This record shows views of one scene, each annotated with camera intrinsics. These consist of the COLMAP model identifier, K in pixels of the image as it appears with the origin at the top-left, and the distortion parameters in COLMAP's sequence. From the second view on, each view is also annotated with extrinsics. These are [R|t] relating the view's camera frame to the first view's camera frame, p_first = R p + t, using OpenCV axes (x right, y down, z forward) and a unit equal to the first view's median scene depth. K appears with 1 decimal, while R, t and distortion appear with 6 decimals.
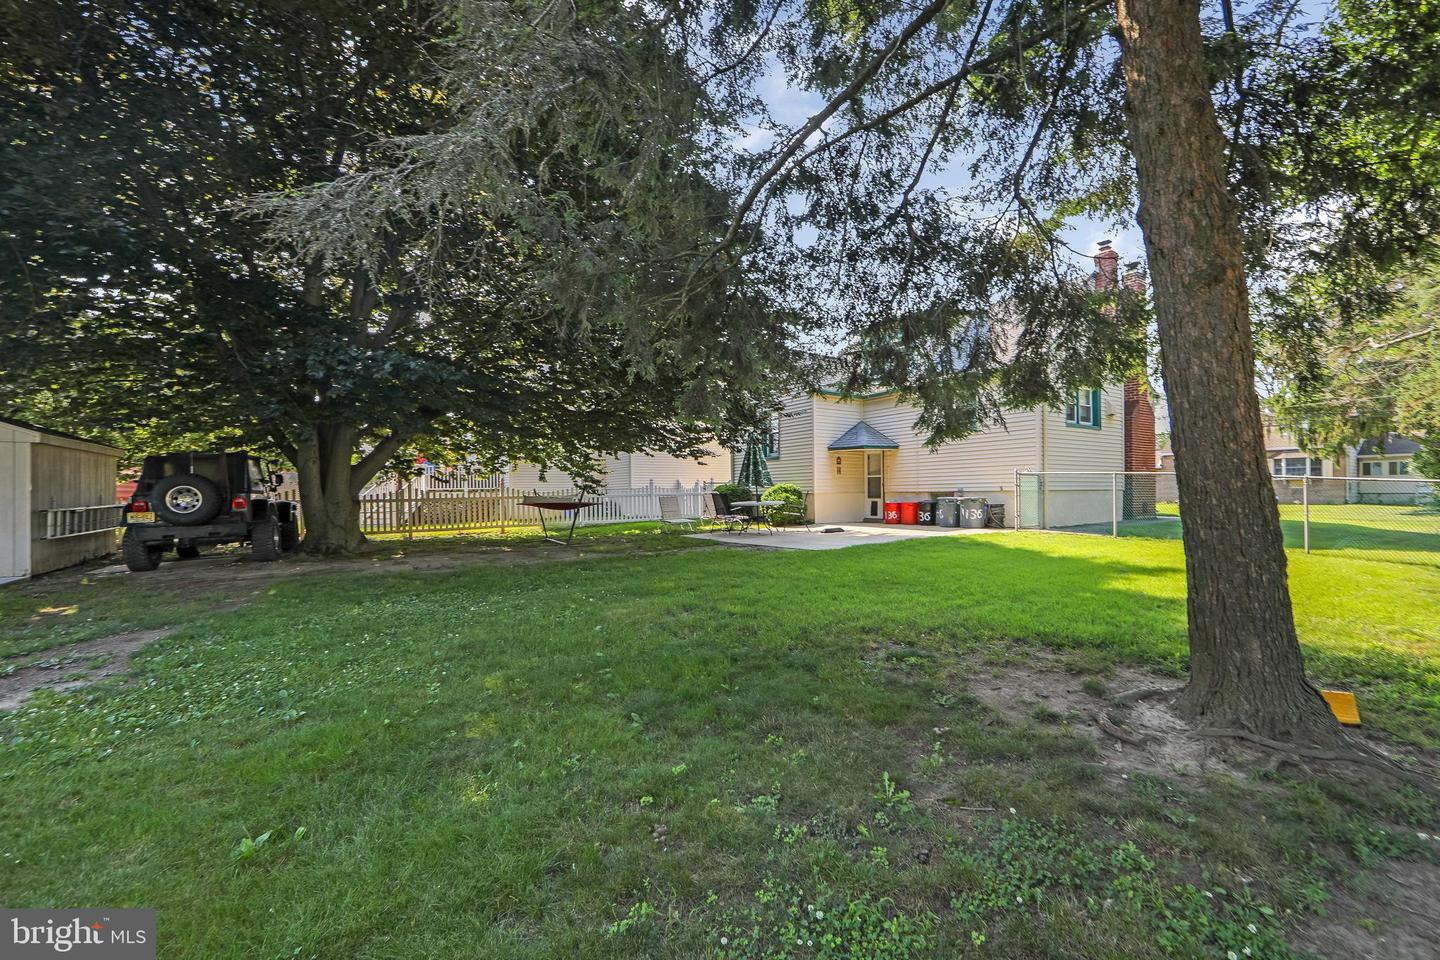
lens RADIAL K [[588.9, 0, 720.0], [0, 588.9, 480.0], [0, 0, 1]] dist [0.000240, 0.000034]
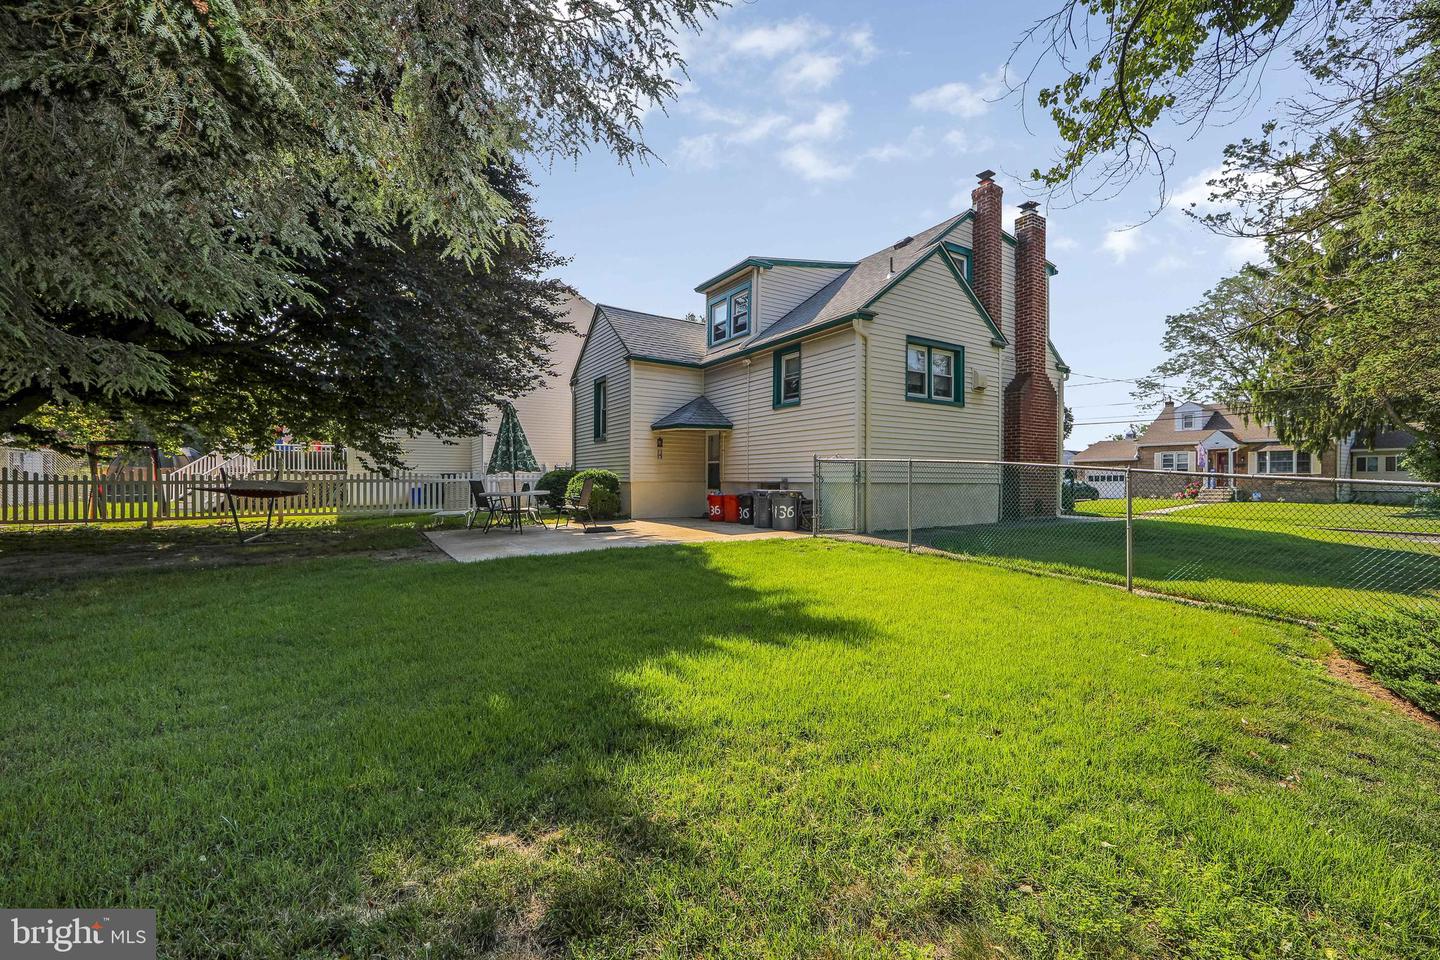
lens RADIAL K [[592.3, 0, 720.0], [0, 592.3, 480.0], [0, 0, 1]] dist [0.000422, 0.000042]
pose [[0.999786, 0.016379, -0.012654, 0.294468], [-0.016080, 0.999598, 0.023355, -0.001026], [0.013032, -0.023147, 0.999647, 0.179413]]
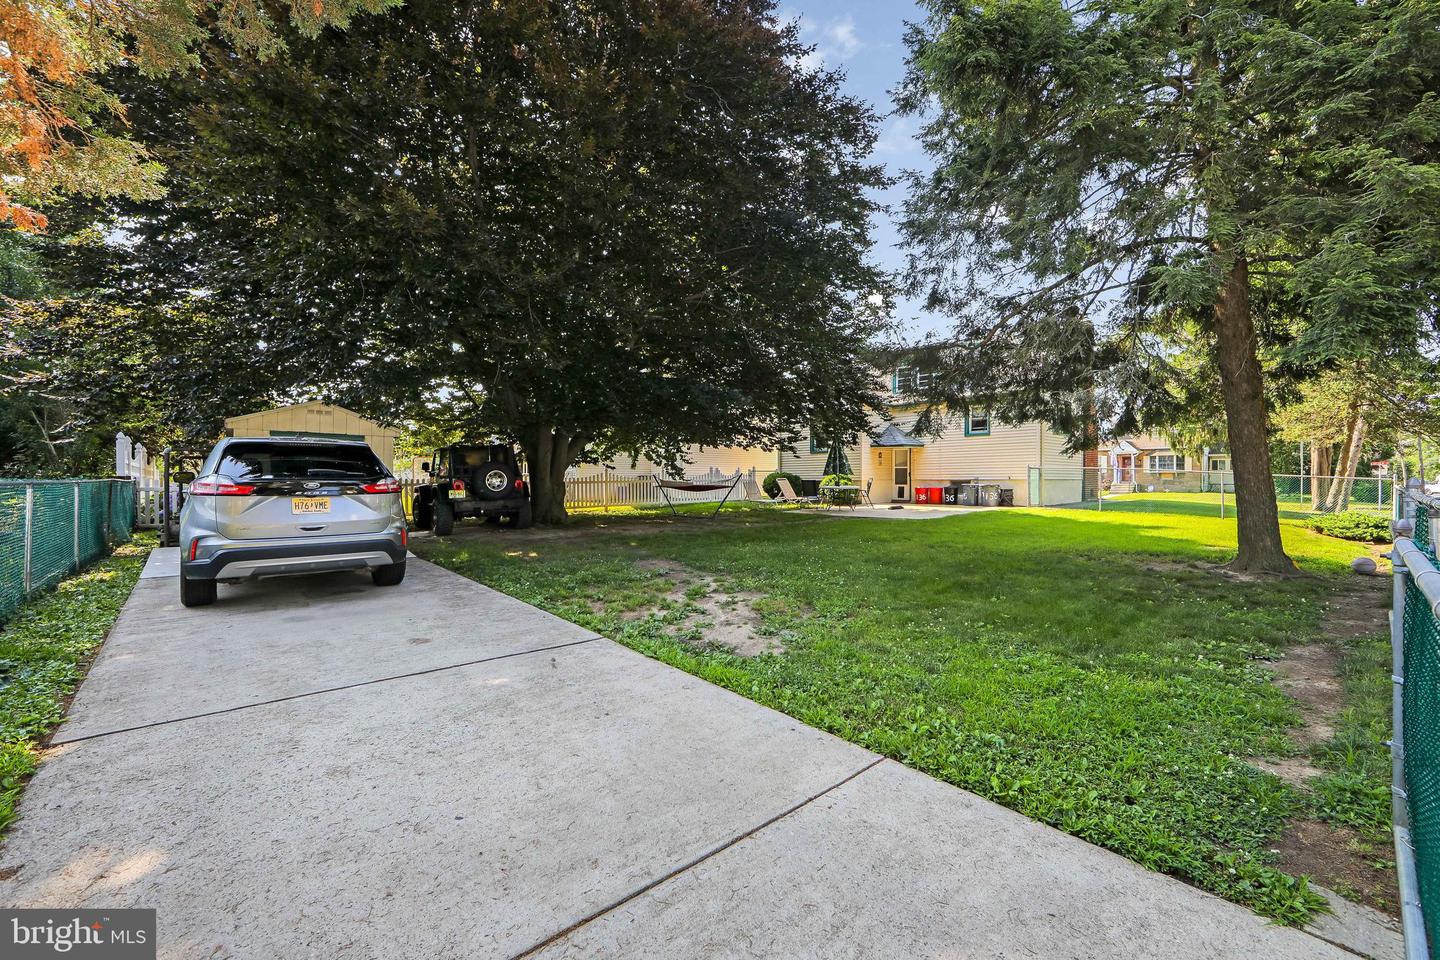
lens RADIAL K [[578.7, 0, 720.0], [0, 578.7, 480.0], [0, 0, 1]] dist [-0.000111, -0.000013]
pose [[0.990036, 0.007953, 0.140588, -0.324240], [-0.011019, 0.999718, 0.021043, -0.001341], [-0.140381, -0.022383, 0.989845, -0.210535]]
